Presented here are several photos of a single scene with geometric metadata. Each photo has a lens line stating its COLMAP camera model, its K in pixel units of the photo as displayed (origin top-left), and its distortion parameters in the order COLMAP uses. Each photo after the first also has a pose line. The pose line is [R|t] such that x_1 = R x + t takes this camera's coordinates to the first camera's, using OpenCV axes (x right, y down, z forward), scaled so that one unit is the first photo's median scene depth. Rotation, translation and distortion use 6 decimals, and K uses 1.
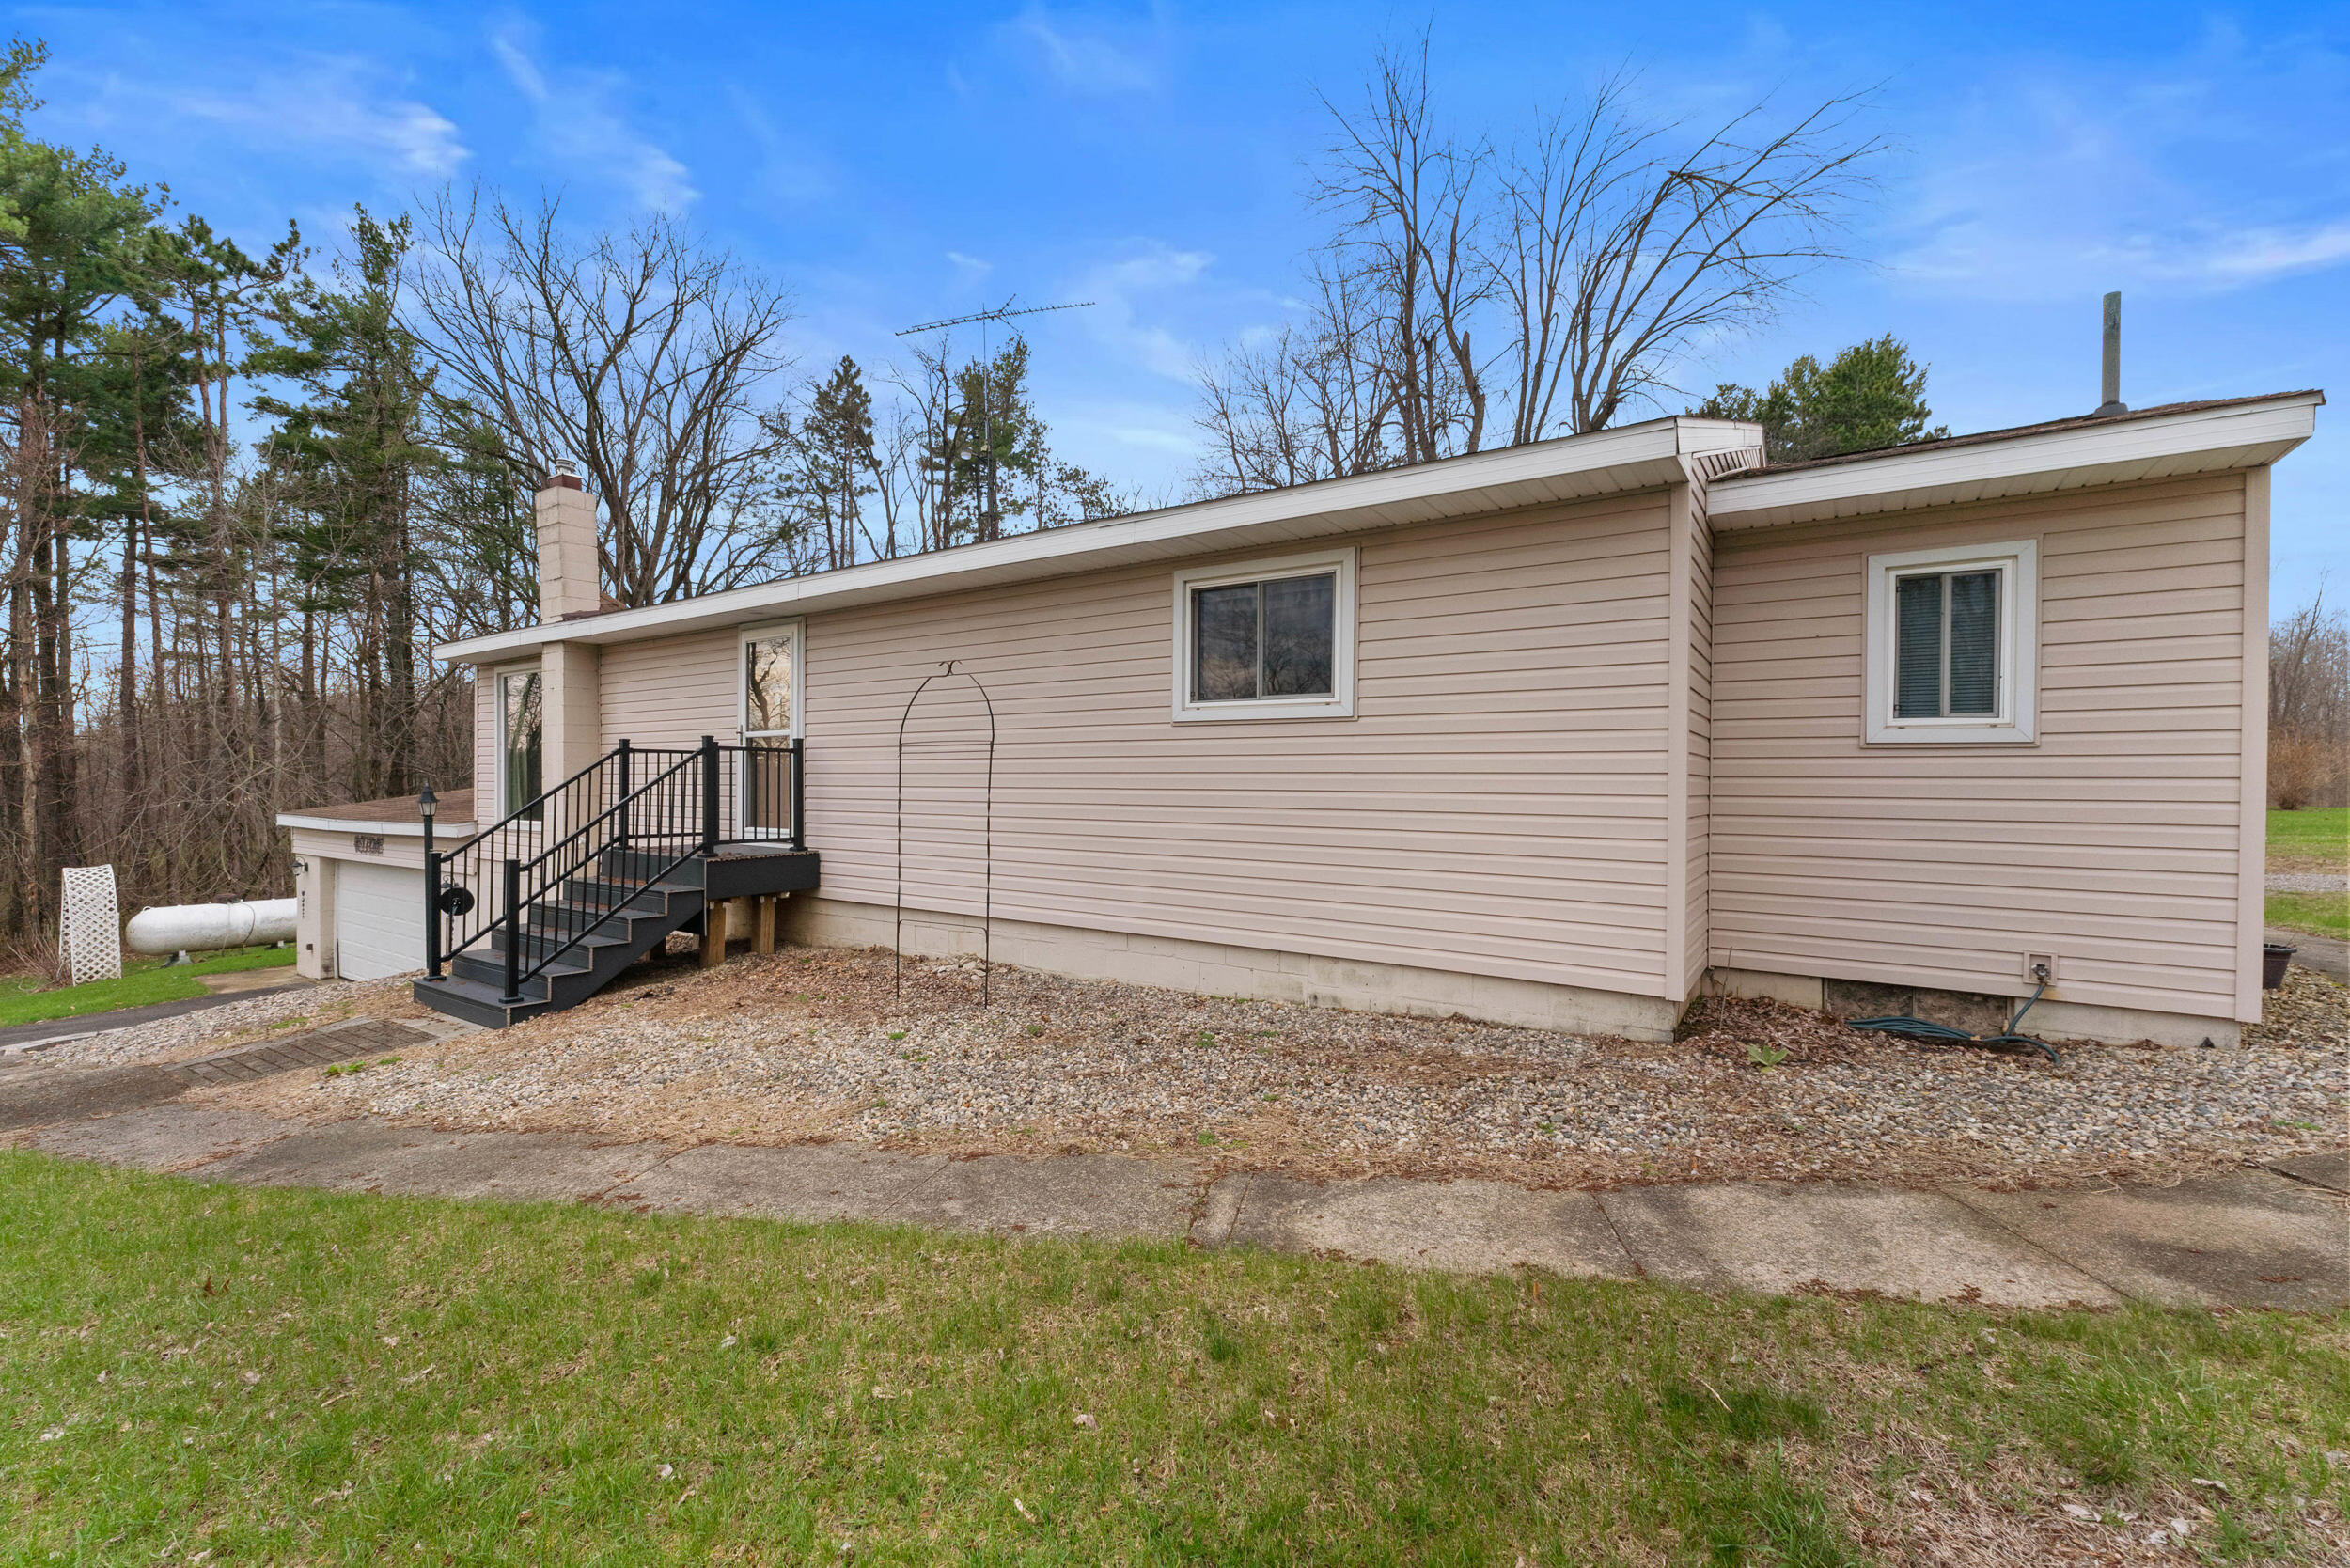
lens RADIAL K [[994.0, 0, 1167.6], [0, 994.0, 788.0], [0, 0, 1]] dist [0.009527, -0.002732]
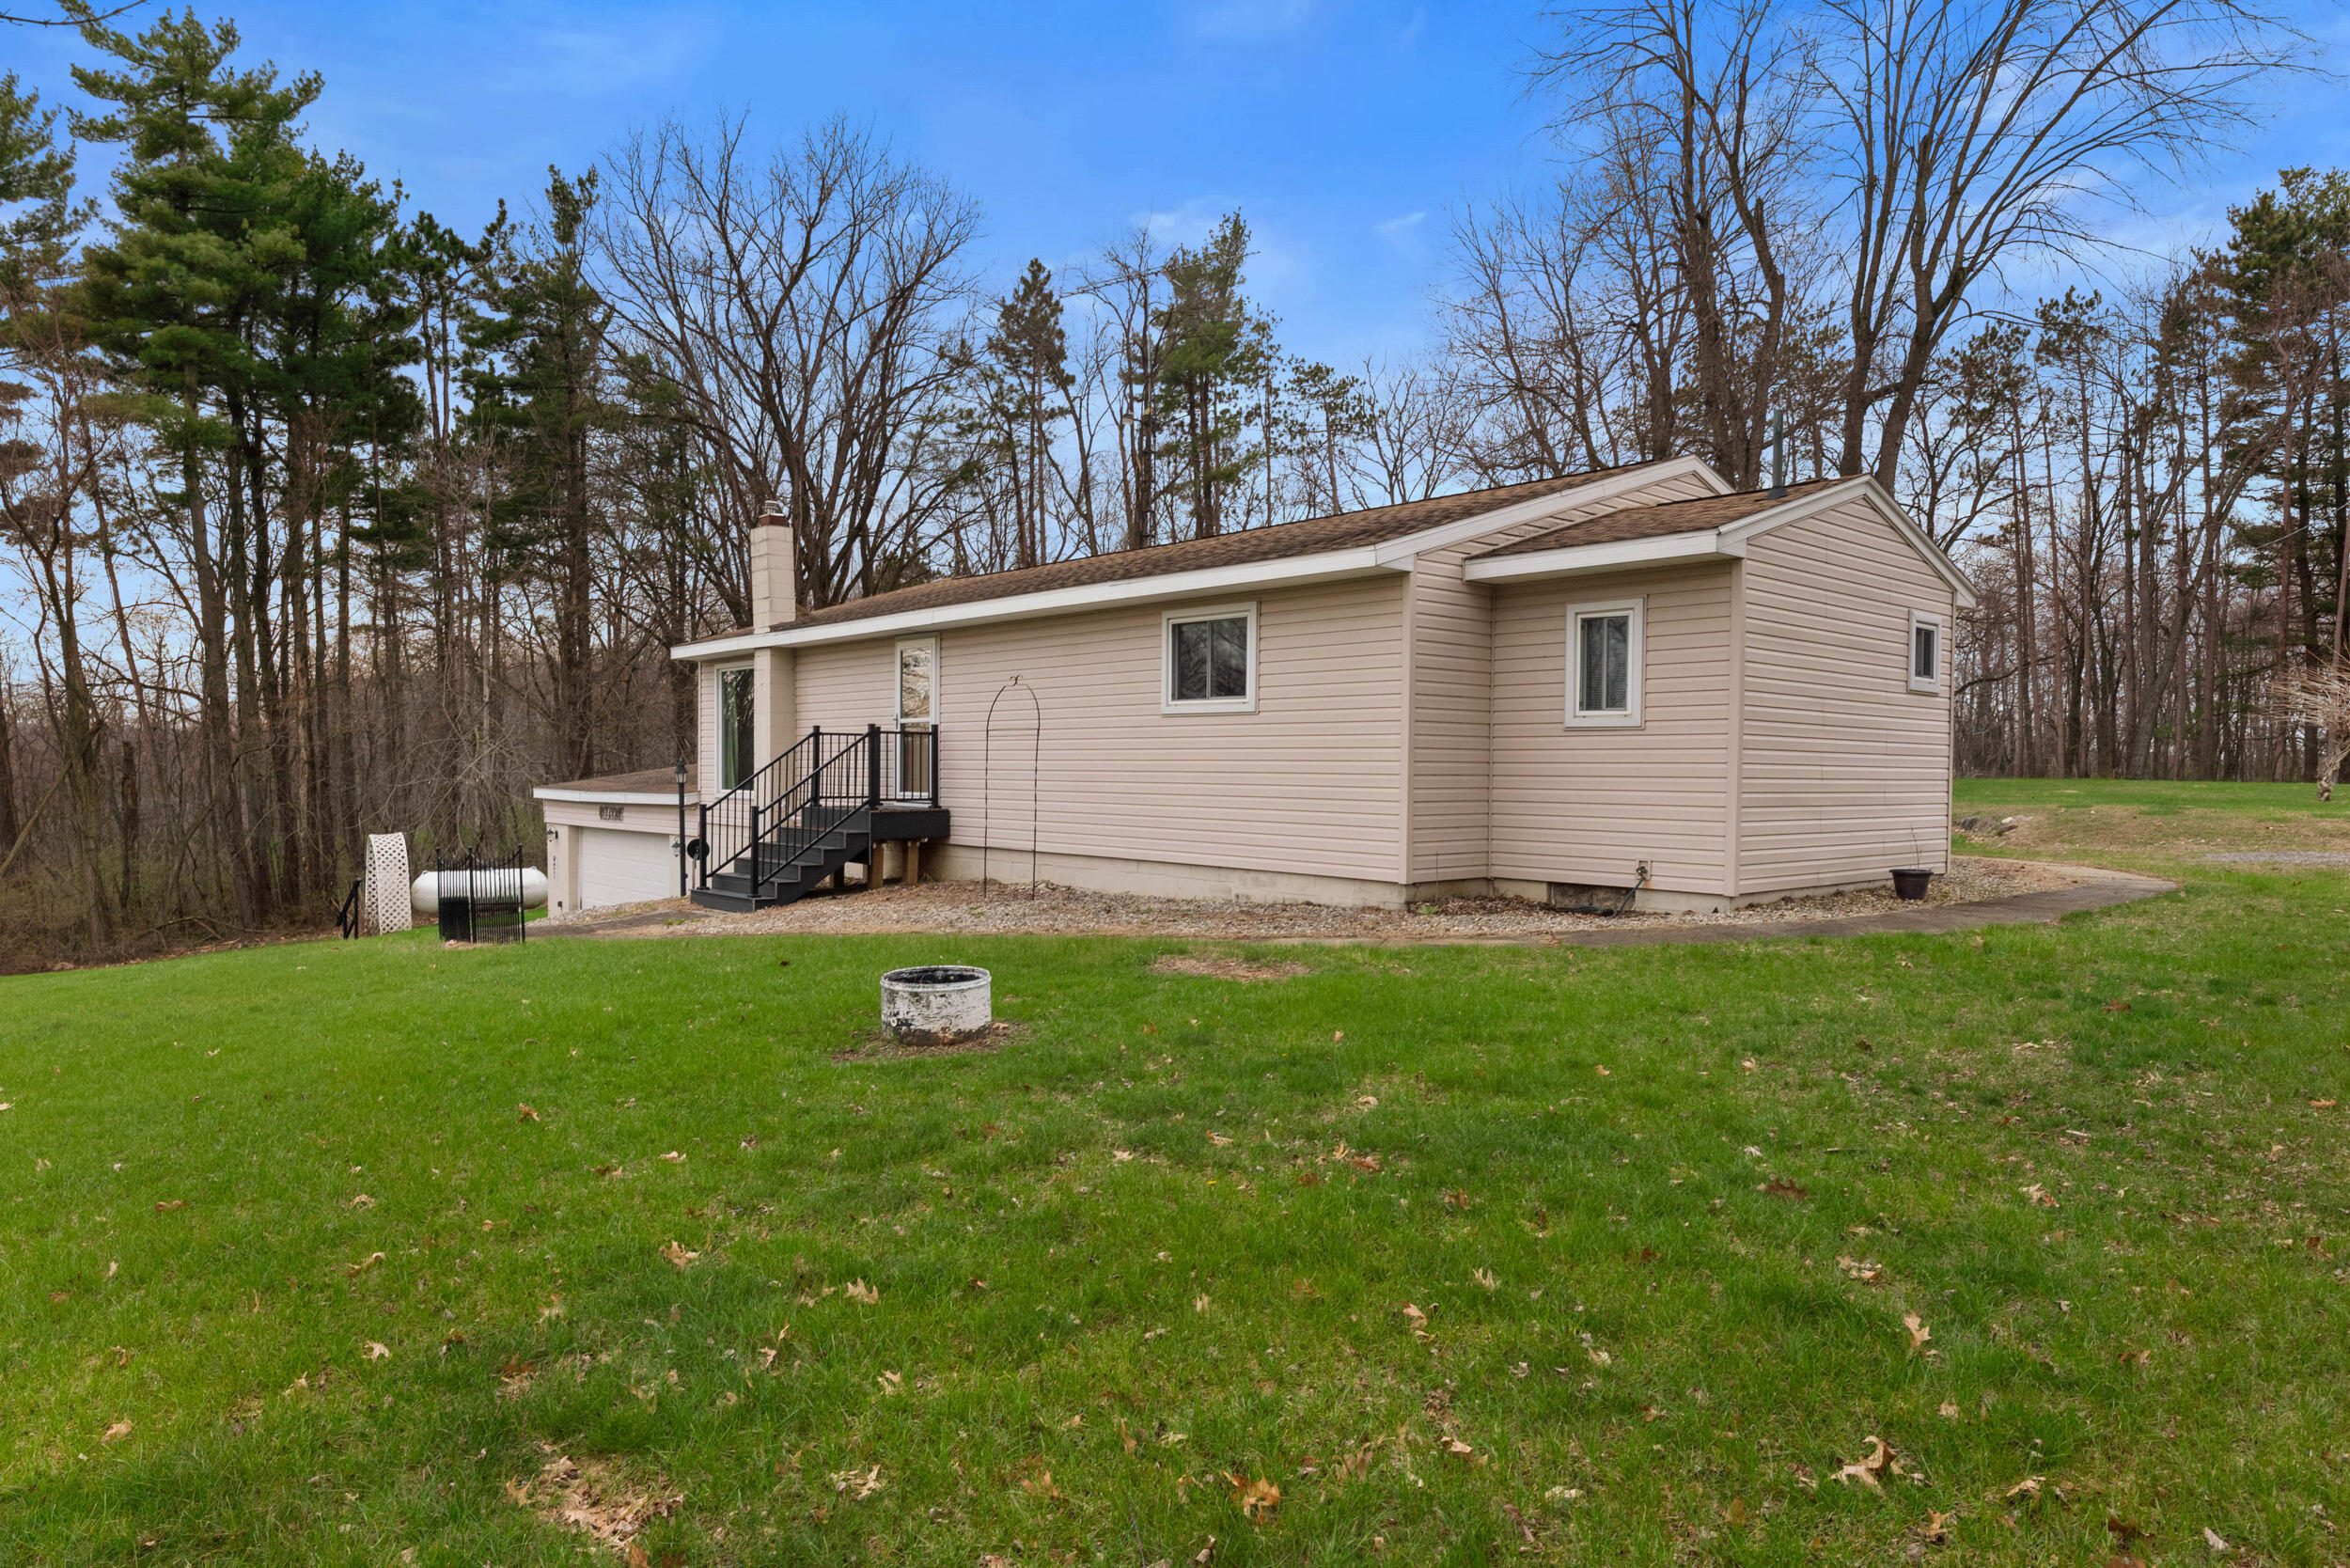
lens RADIAL K [[1417.5, 0, 1179.8], [0, 1417.5, 779.1], [0, 0, 1]] dist [-0.016326, -0.000686]
pose [[0.973447, 0.000591, -0.228913, 0.106698], [0.000595, 0.999987, 0.005111, 0.004027], [0.228913, -0.005112, 0.973433, -0.215598]]
